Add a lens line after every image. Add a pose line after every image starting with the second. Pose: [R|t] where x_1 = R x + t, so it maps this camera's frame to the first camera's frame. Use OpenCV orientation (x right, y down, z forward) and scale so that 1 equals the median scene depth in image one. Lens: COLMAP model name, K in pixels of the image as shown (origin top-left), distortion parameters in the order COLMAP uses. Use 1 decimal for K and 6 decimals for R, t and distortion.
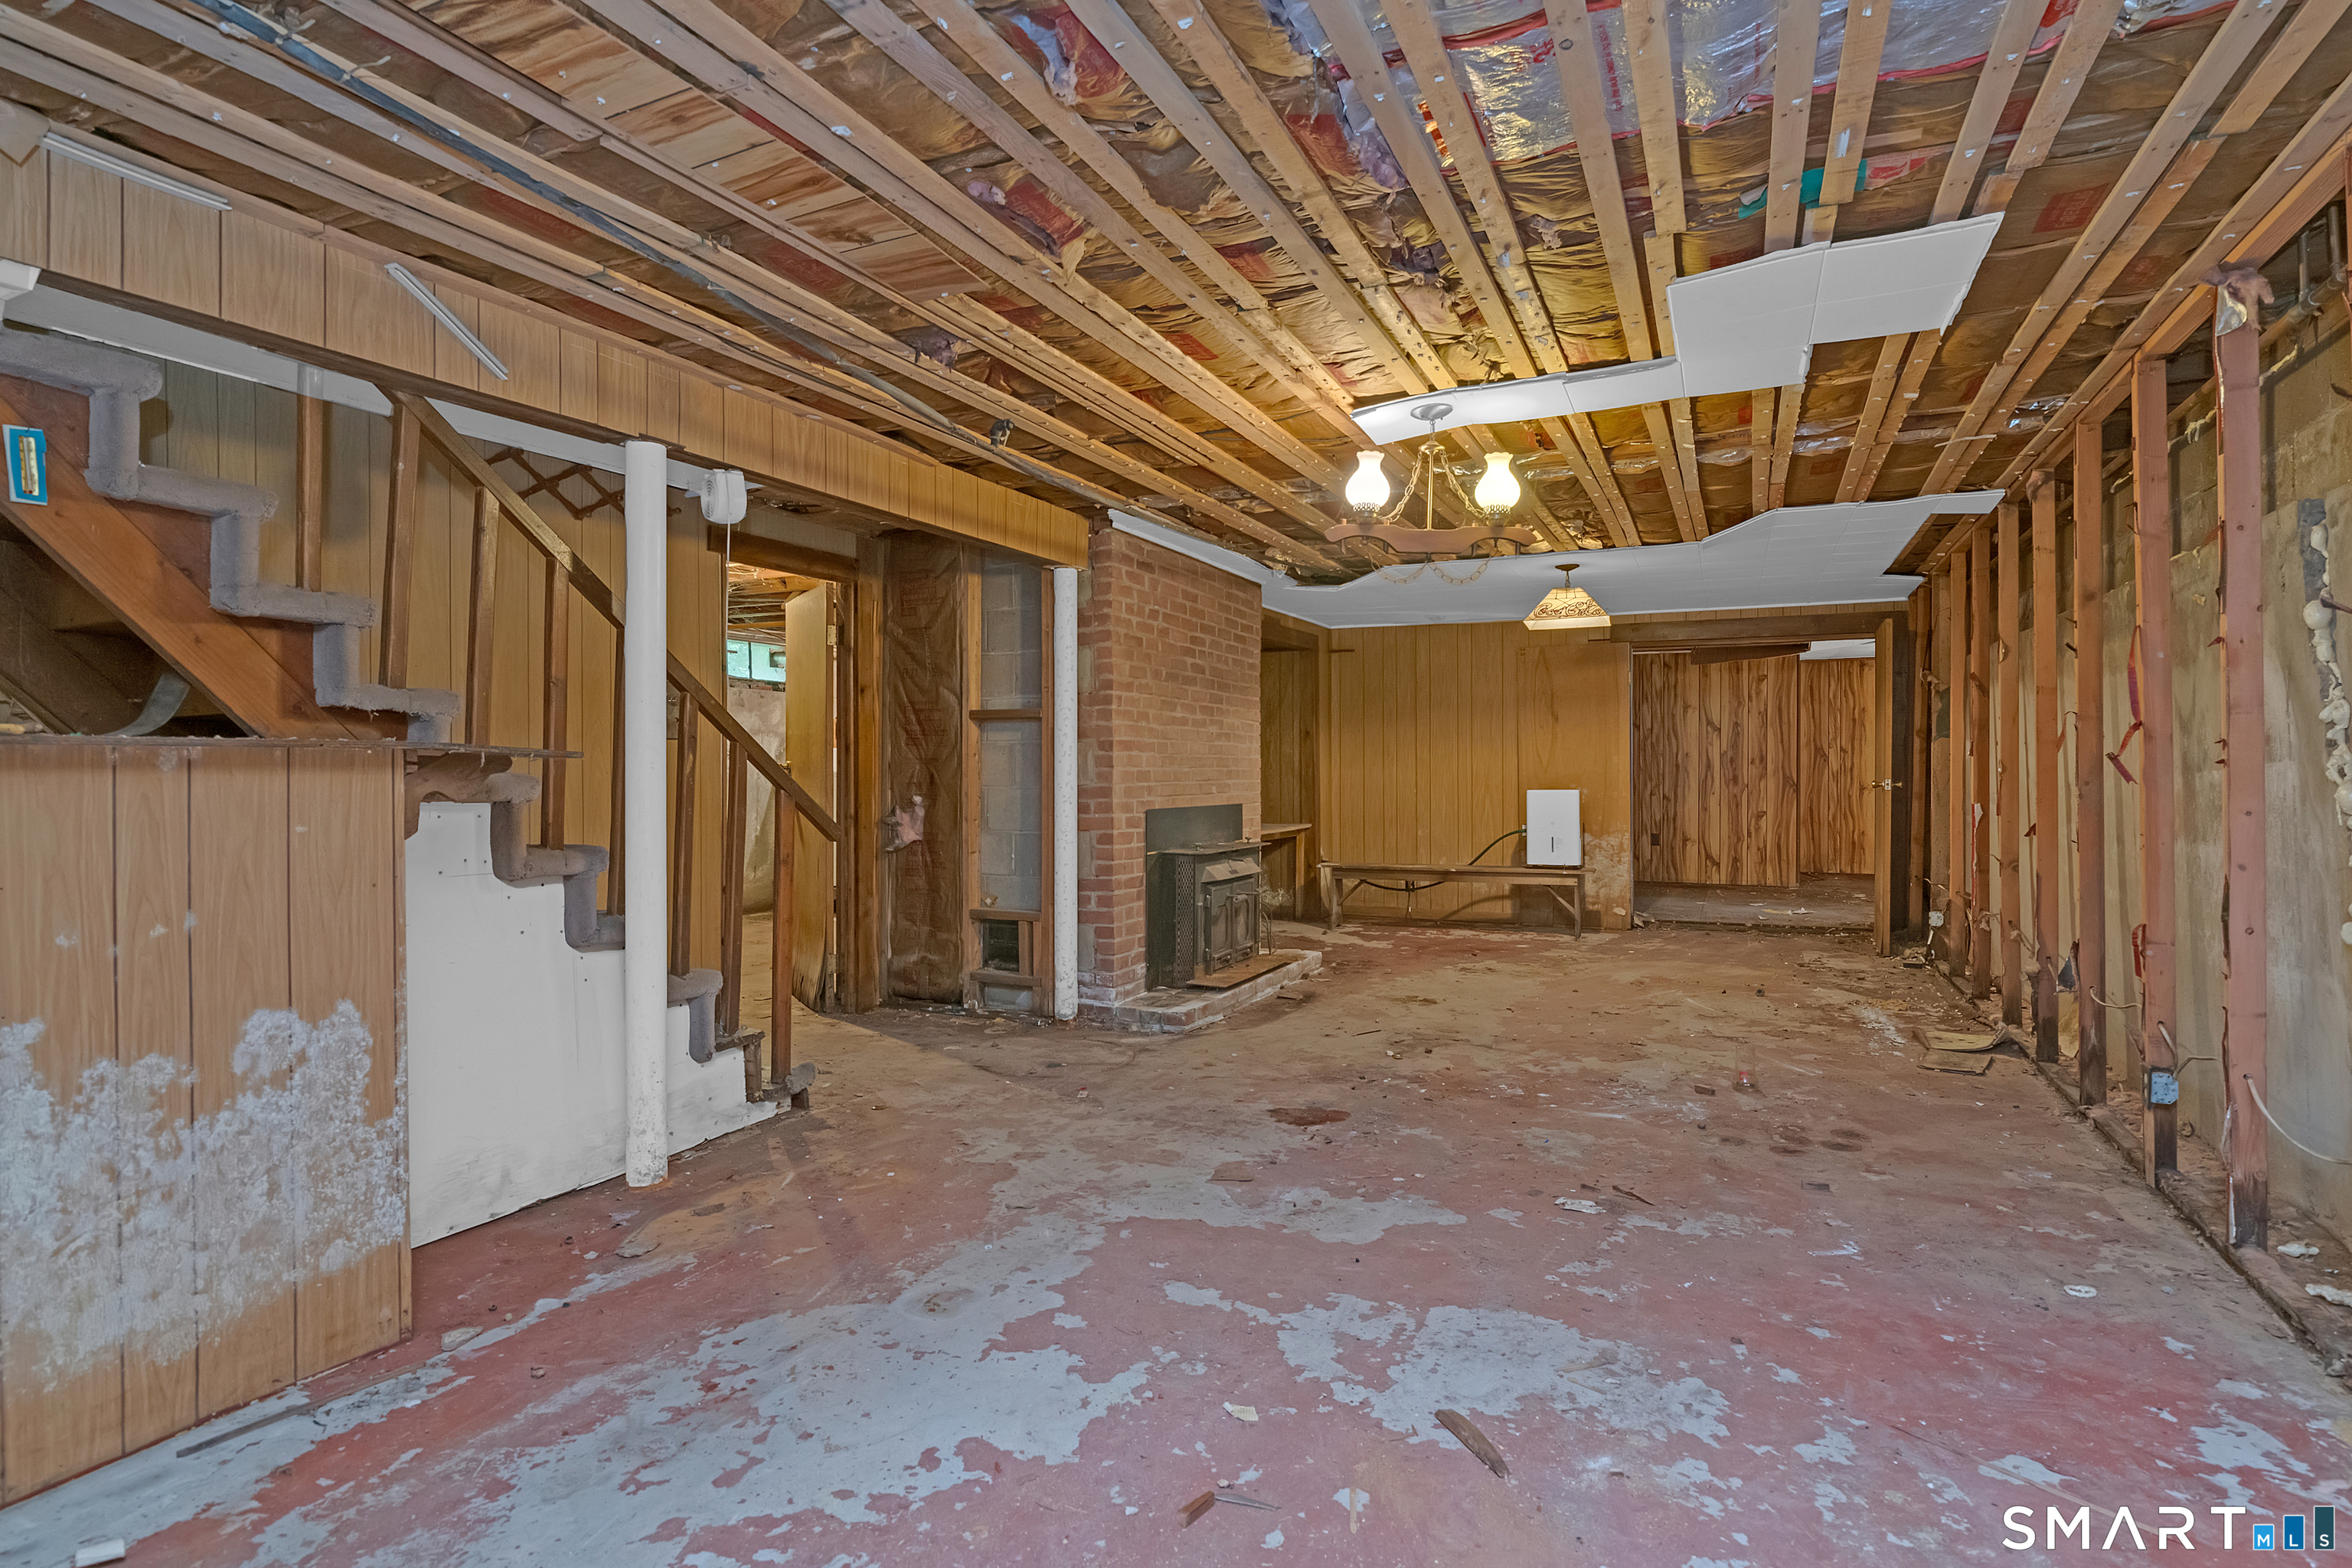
lens RADIAL K [[1157.0, 0, 1184.0], [0, 1157.0, 767.4], [0, 0, 1]] dist [-0.001392, -0.001504]
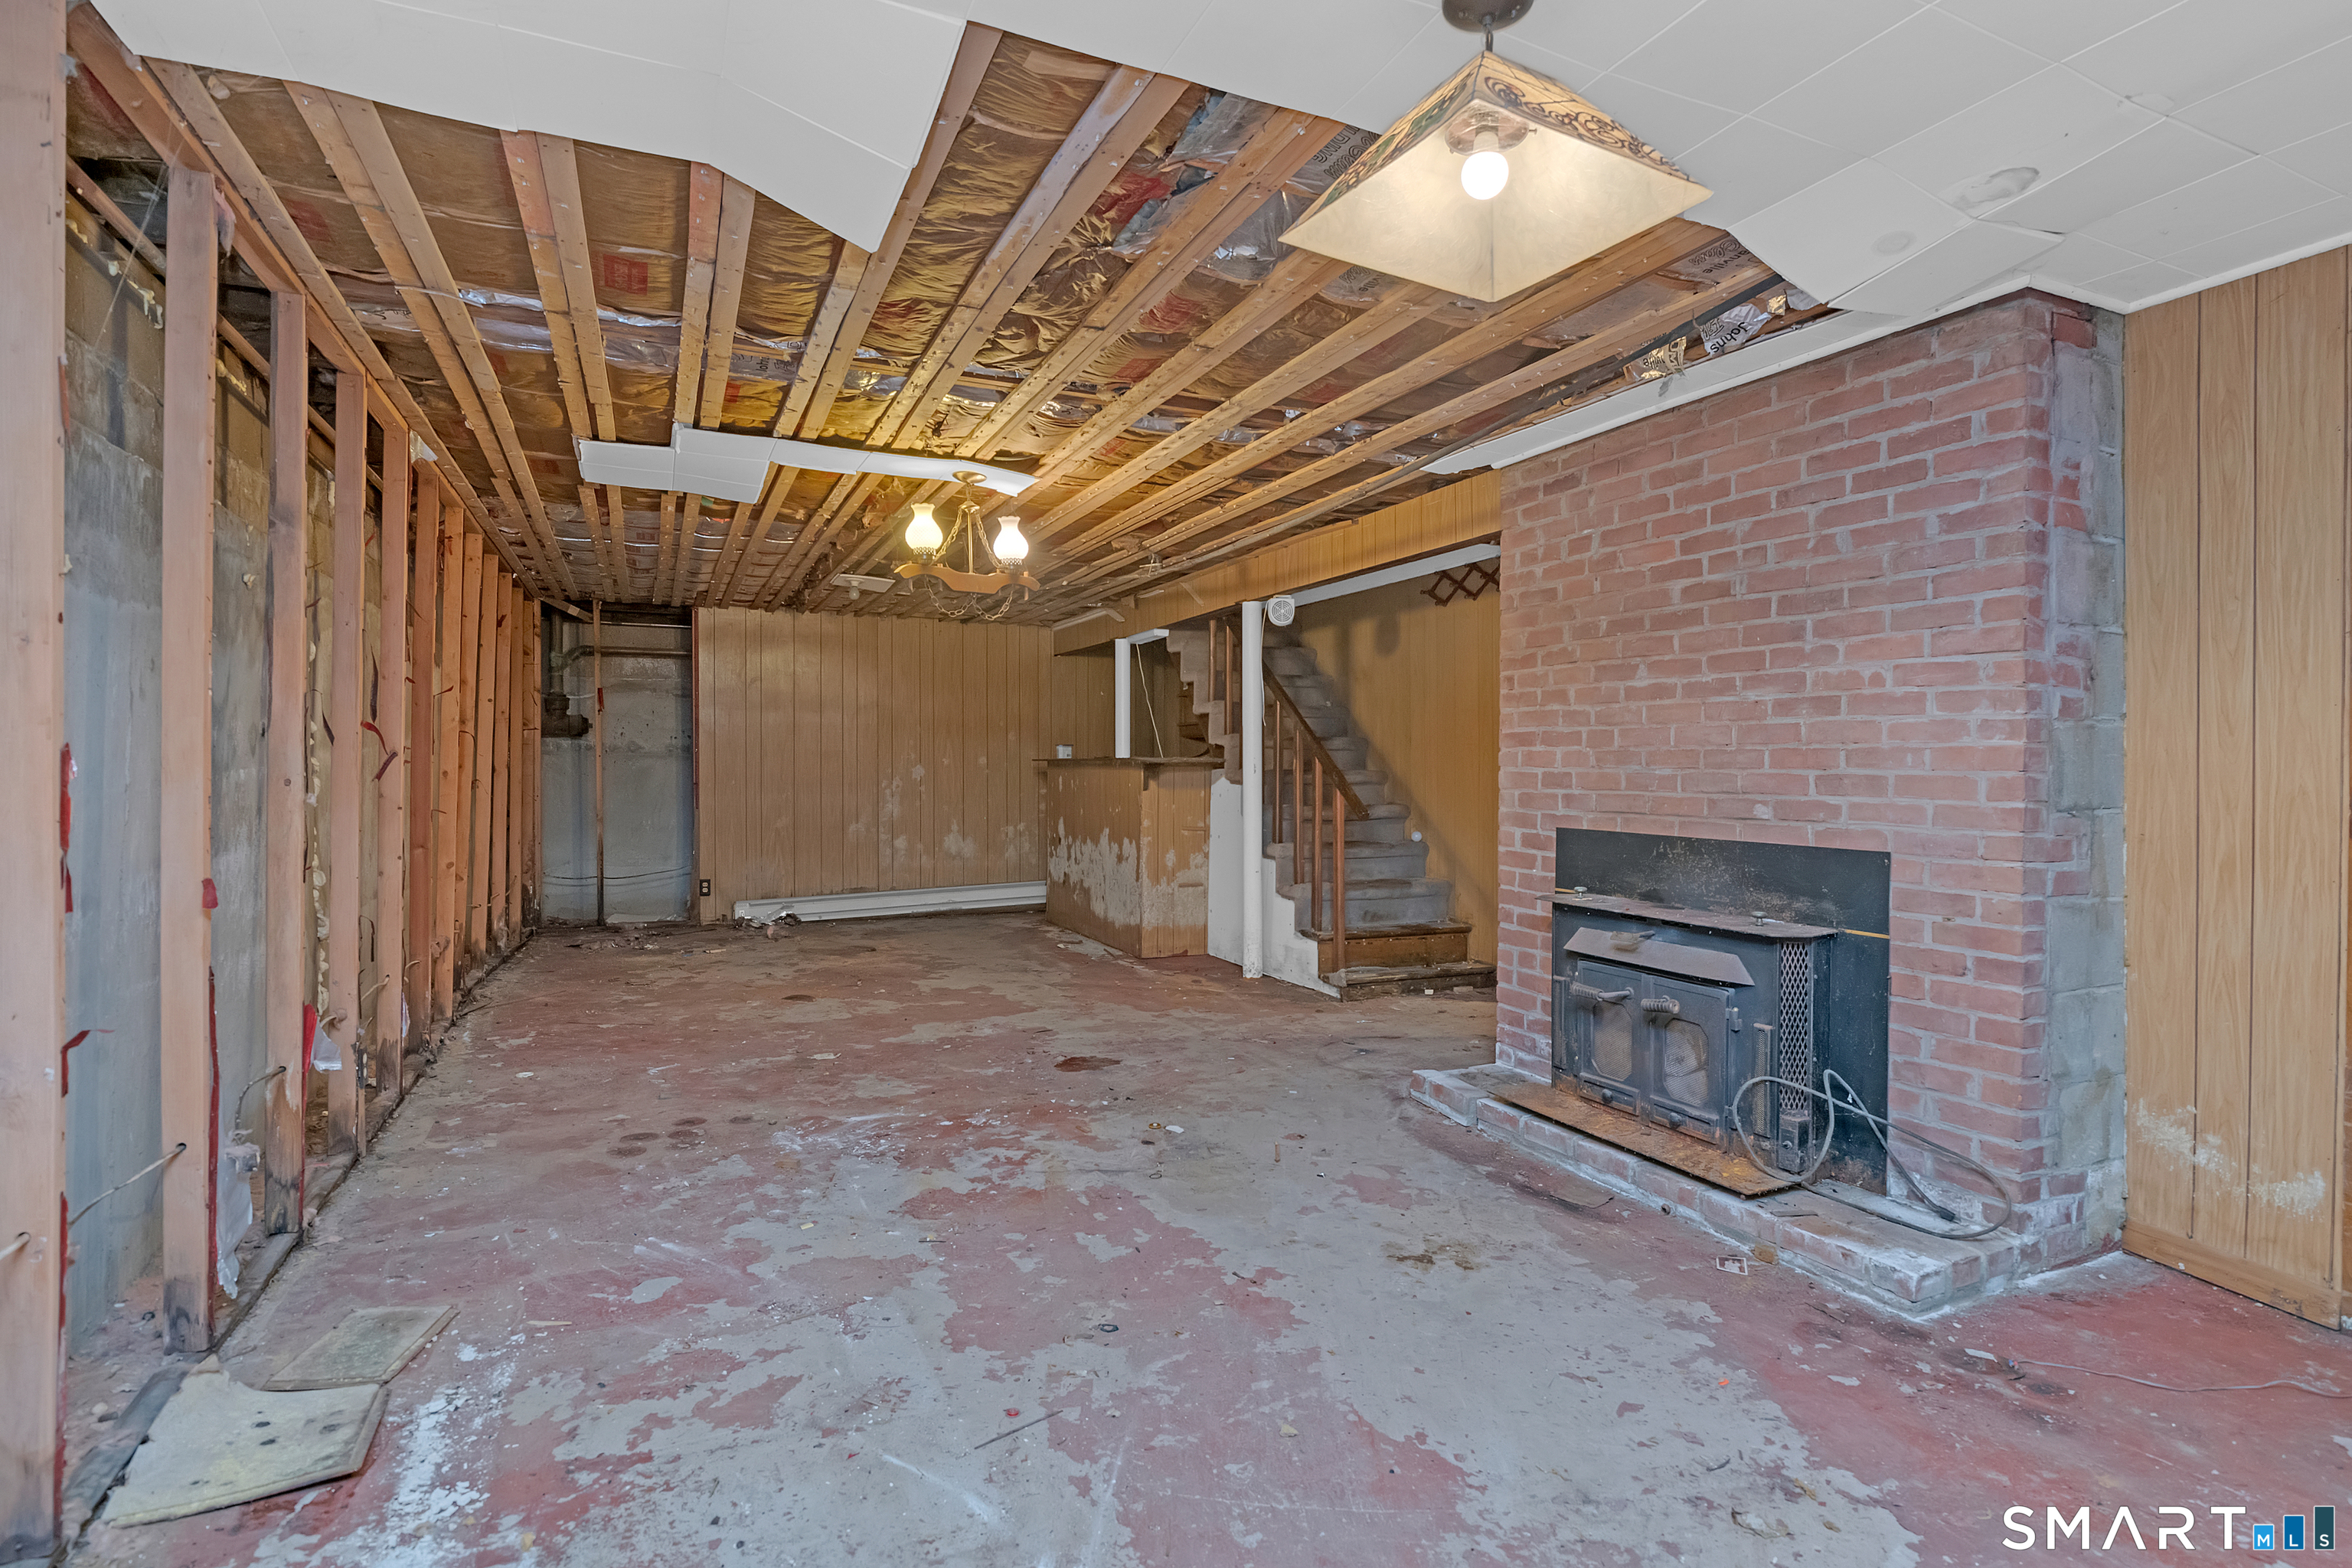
lens RADIAL K [[1157.0, 0, 1184.0], [0, 1157.0, 767.4], [0, 0, 1]] dist [-0.001392, -0.001504]
pose [[-0.638151, 0.000454, -0.769911, 0.960340], [-0.002102, 0.999995, 0.002332, -0.002087], [0.769909, 0.003107, -0.638147, 1.852032]]
